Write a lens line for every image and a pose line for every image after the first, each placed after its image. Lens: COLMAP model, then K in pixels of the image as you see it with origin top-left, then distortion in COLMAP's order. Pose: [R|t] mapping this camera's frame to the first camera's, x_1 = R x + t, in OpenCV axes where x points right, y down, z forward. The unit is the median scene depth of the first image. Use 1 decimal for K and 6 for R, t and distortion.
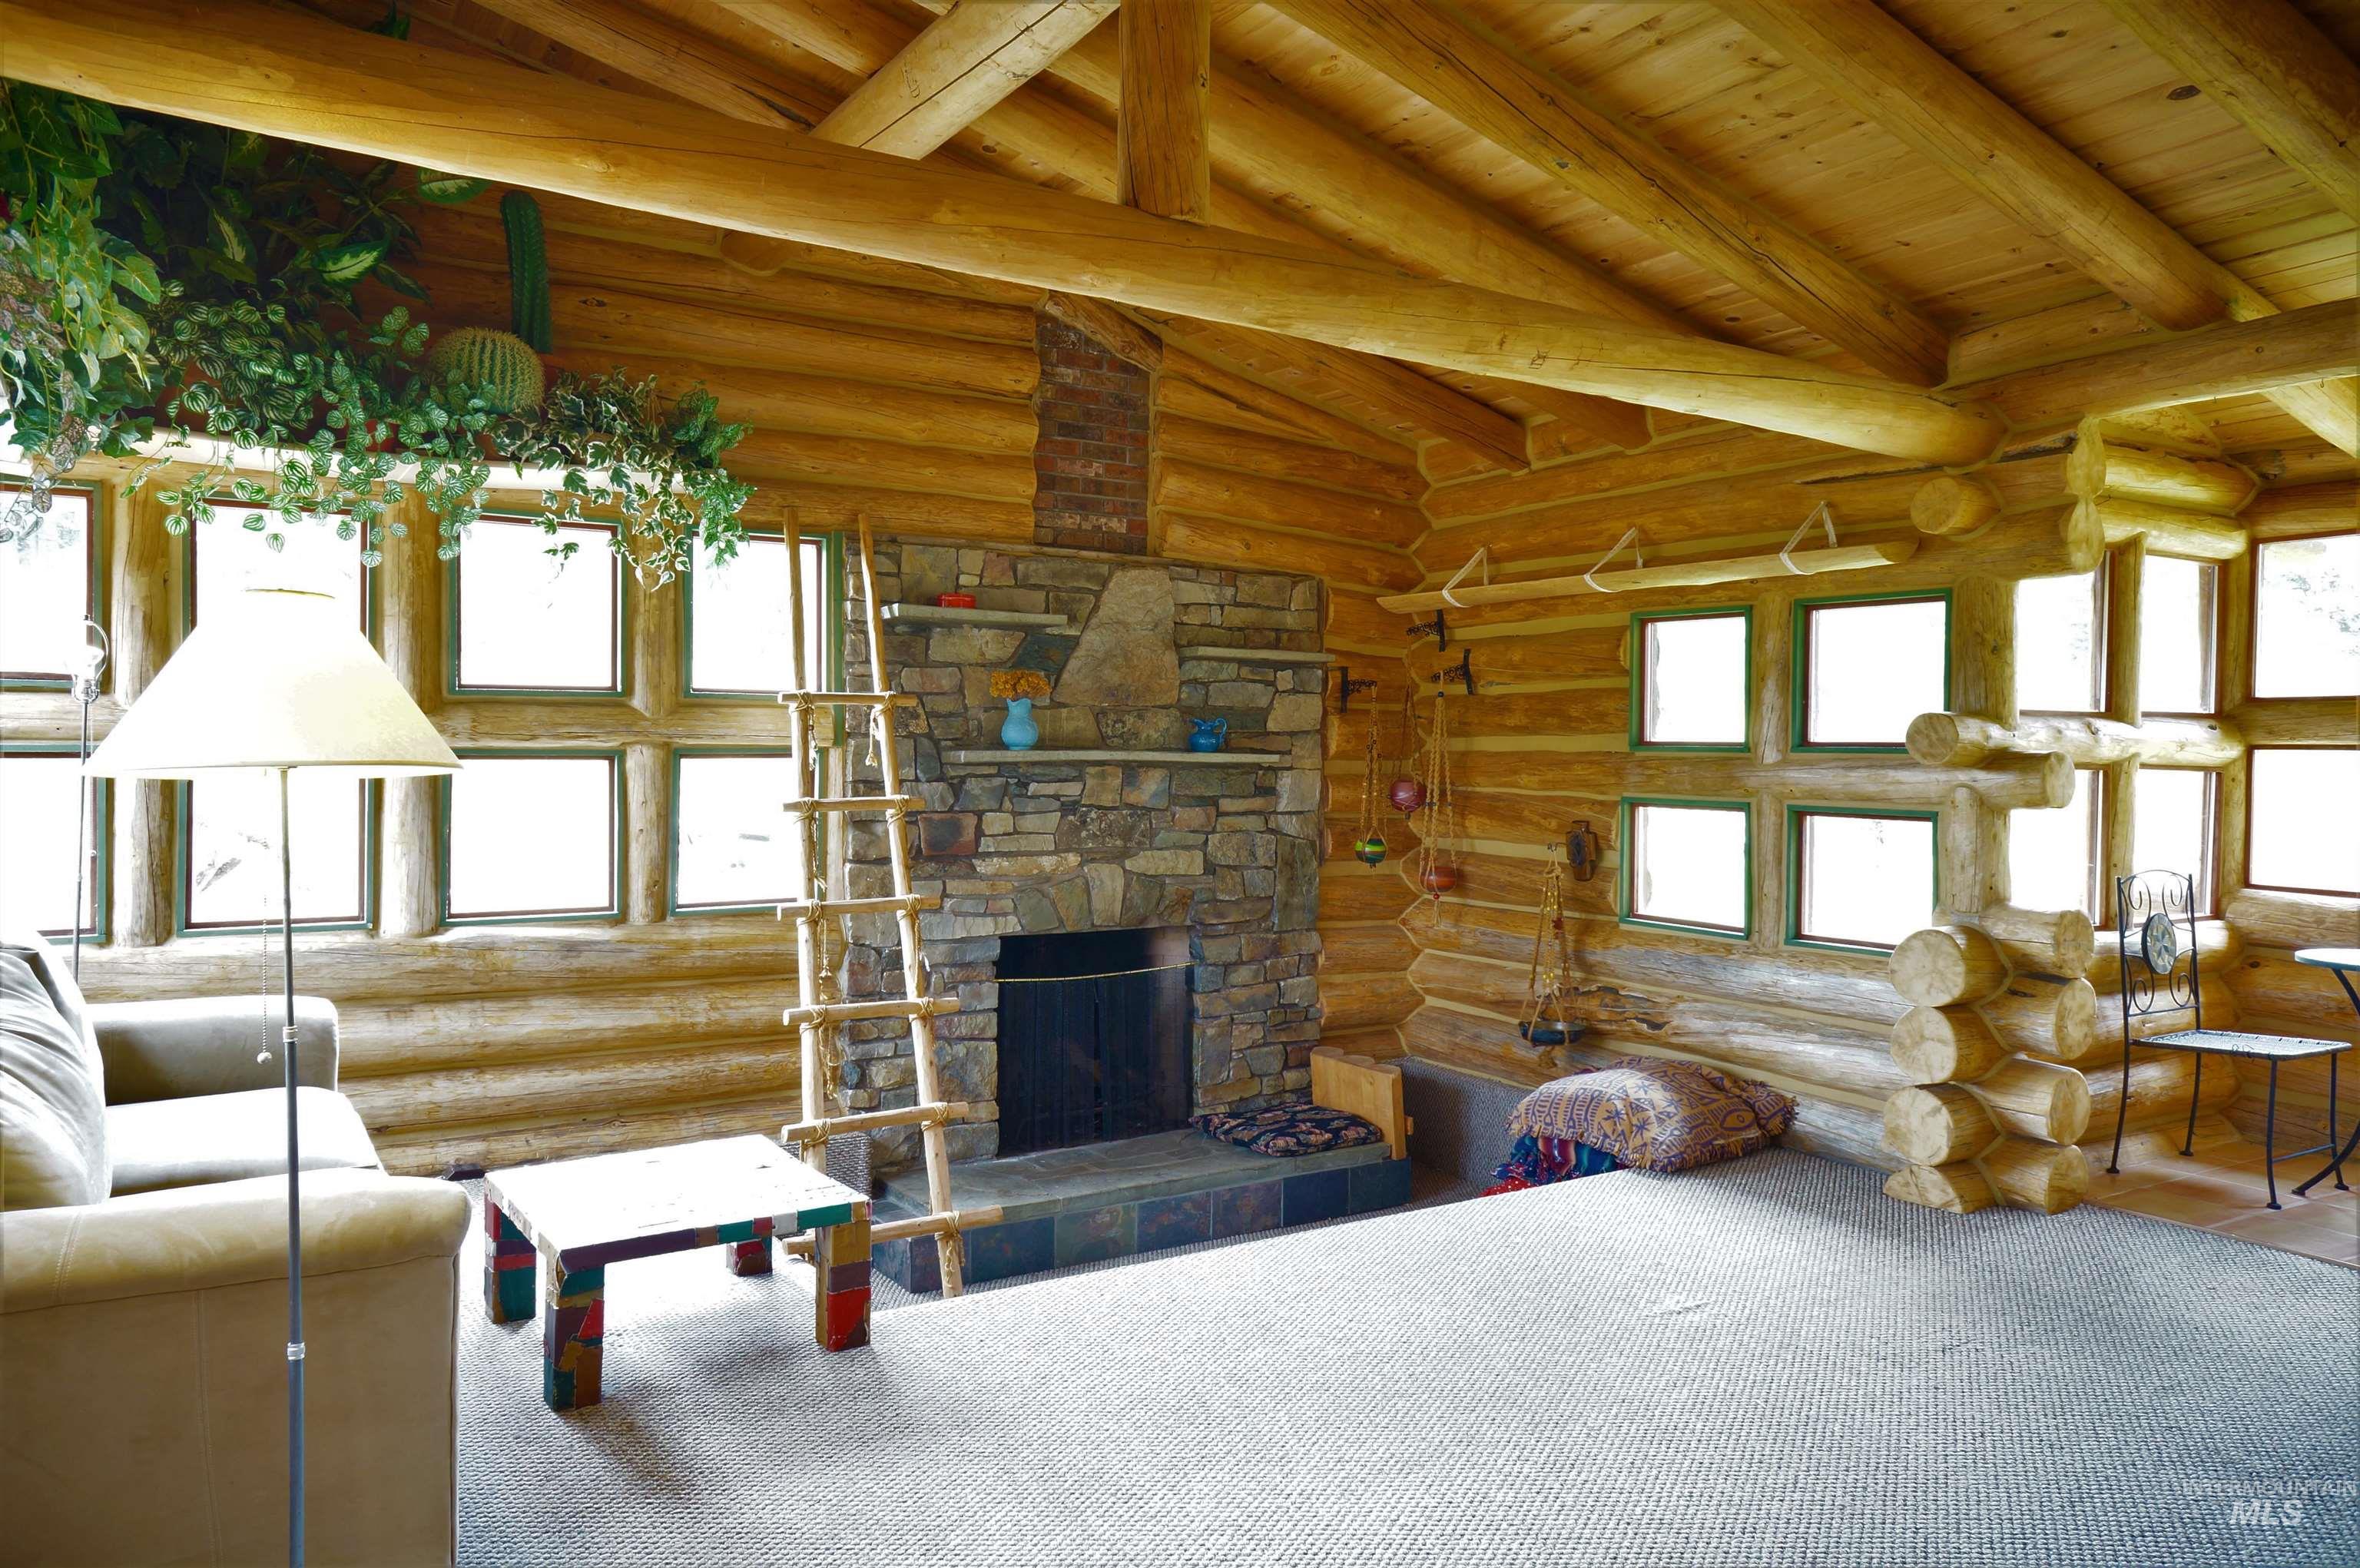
lens RADIAL K [[1609.3, 0, 1180.0], [0, 1609.3, 784.0], [0, 0, 1]] dist [-0.061463, 0.101034]
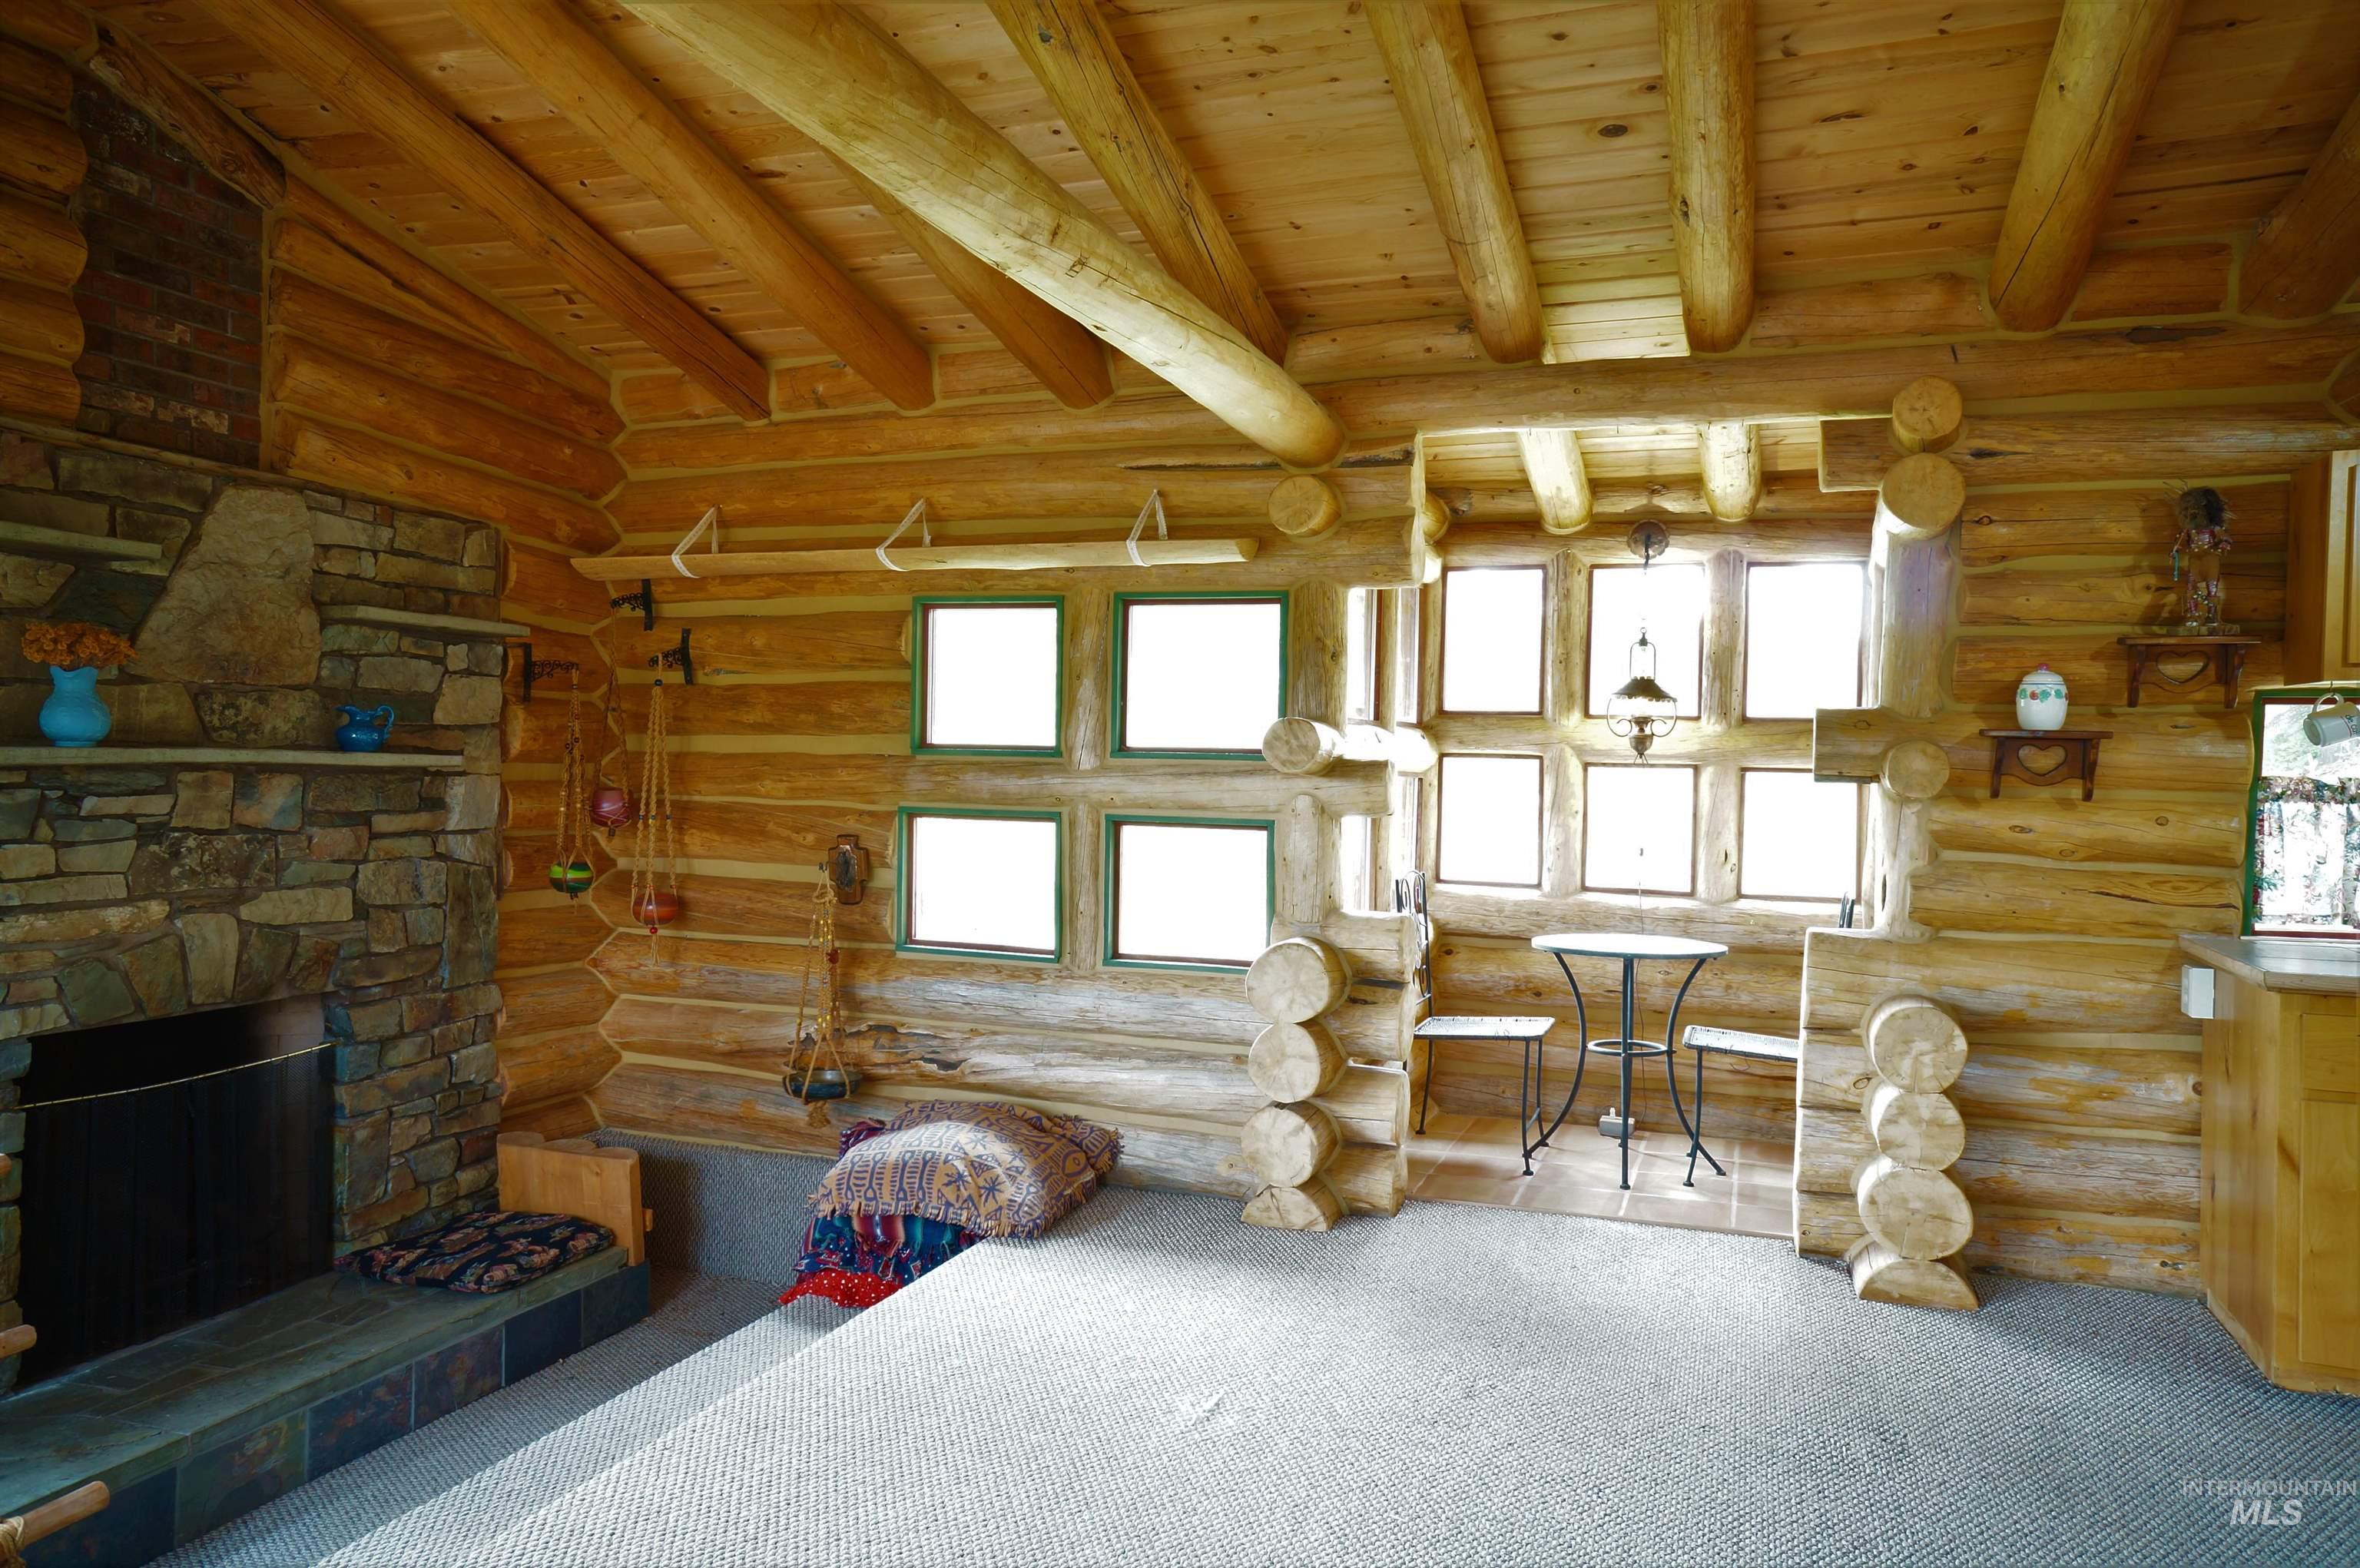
lens RADIAL K [[1609.3, 0, 1180.0], [0, 1609.3, 784.0], [0, 0, 1]] dist [-0.061463, 0.101034]
pose [[0.788811, -0.004263, 0.614621, -0.140475], [0.003200, 0.999991, 0.002829, -0.006245], [-0.614628, -0.000265, 0.788817, 0.213476]]
